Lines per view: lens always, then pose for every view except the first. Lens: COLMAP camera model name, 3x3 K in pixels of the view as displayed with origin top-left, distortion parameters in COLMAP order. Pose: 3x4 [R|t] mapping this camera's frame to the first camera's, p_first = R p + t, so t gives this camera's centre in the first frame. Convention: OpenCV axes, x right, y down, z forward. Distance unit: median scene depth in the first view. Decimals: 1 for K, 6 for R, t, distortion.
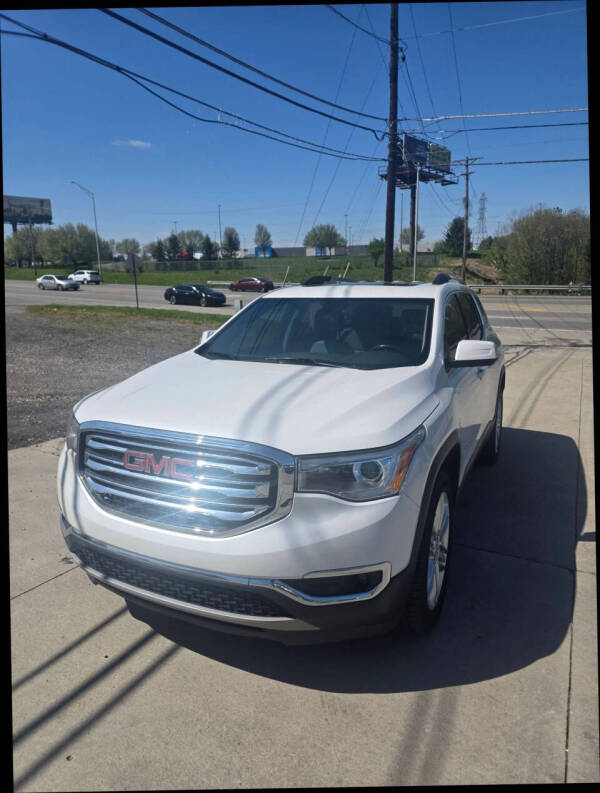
lens RADIAL K [[515.8, 0, 304.6], [0, 515.8, 384.3], [0, 0, 1]] dist [0.092459, -0.072745]
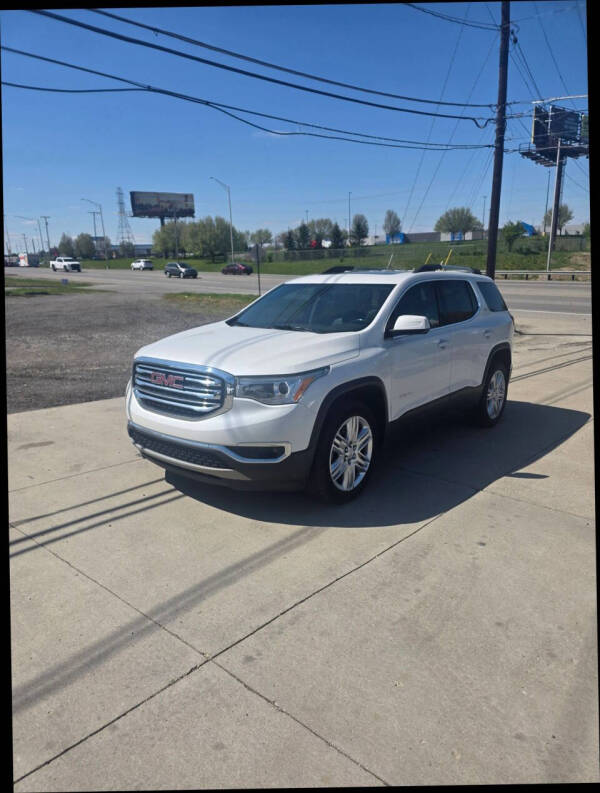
lens RADIAL K [[515.8, 0, 304.6], [0, 515.8, 384.3], [0, 0, 1]] dist [0.092459, -0.072745]
pose [[0.973664, 0.045919, -0.223317, 0.475251], [-0.041024, 0.998806, 0.026515, 0.090590], [0.224268, -0.016655, 0.974385, -0.498327]]
